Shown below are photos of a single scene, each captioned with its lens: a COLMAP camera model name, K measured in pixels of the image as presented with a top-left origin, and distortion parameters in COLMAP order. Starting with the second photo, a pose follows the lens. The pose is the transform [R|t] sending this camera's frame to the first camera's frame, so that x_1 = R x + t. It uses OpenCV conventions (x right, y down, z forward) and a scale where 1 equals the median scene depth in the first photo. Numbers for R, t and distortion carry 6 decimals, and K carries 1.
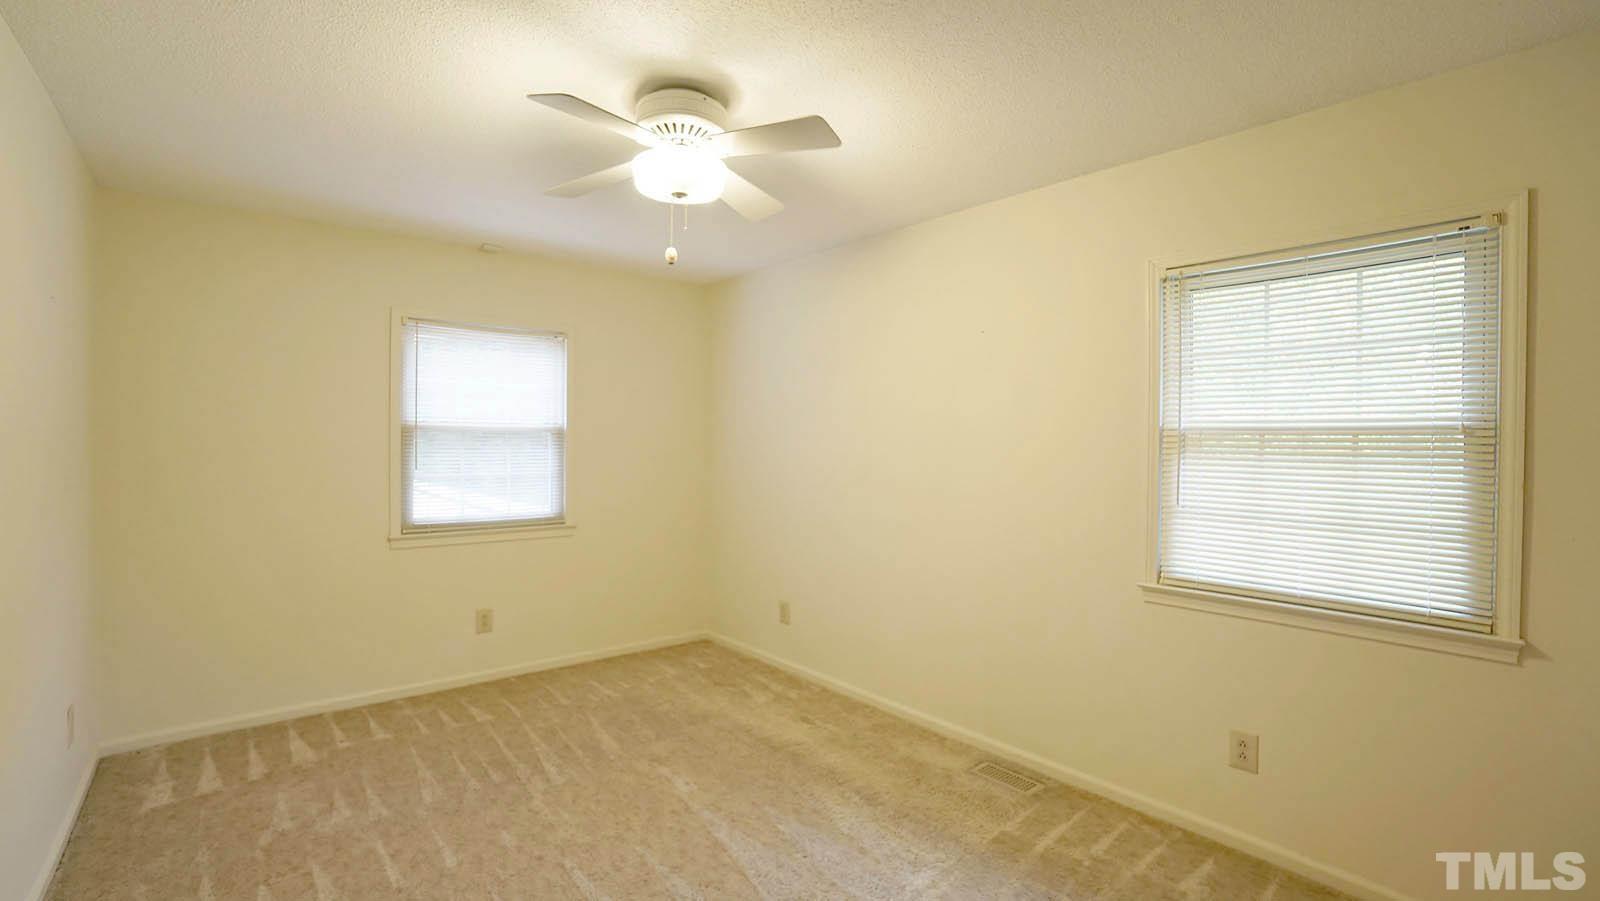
lens RADIAL K [[701.4, 0, 792.4], [0, 701.4, 450.1], [0, 0, 1]] dist [-0.066566, 0.024271]
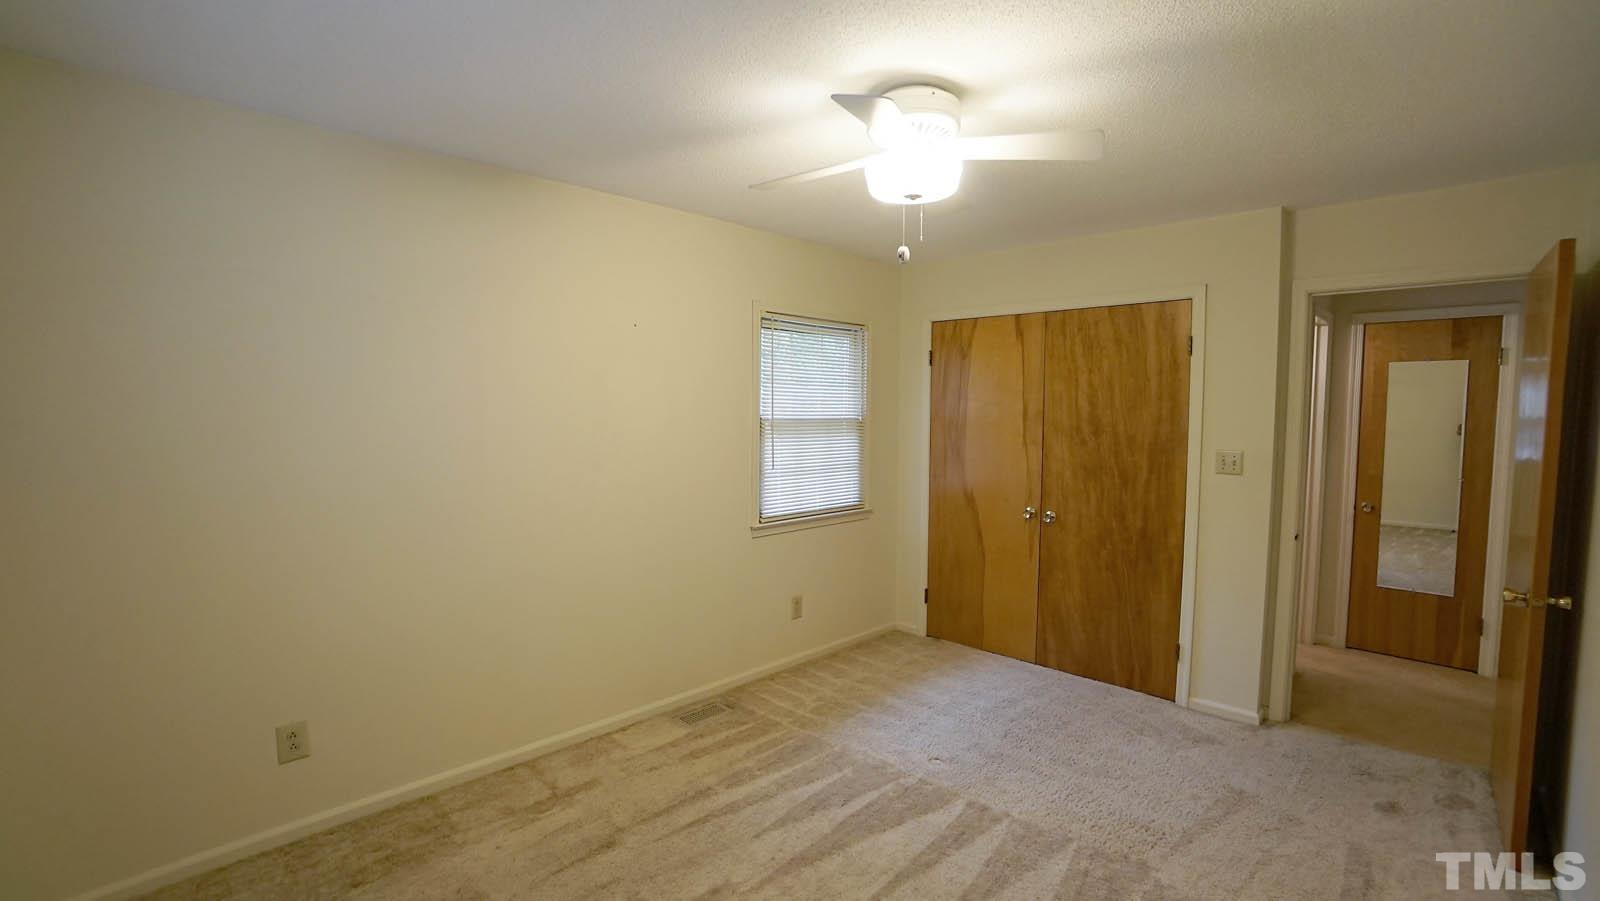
lens RADIAL K [[701.4, 0, 792.4], [0, 701.4, 450.1], [0, 0, 1]] dist [-0.066566, 0.024271]
pose [[-0.086523, -0.059511, 0.994471, -1.023501], [0.013868, 0.998046, 0.060931, -0.057688], [-0.996153, 0.019063, -0.085528, 1.112537]]
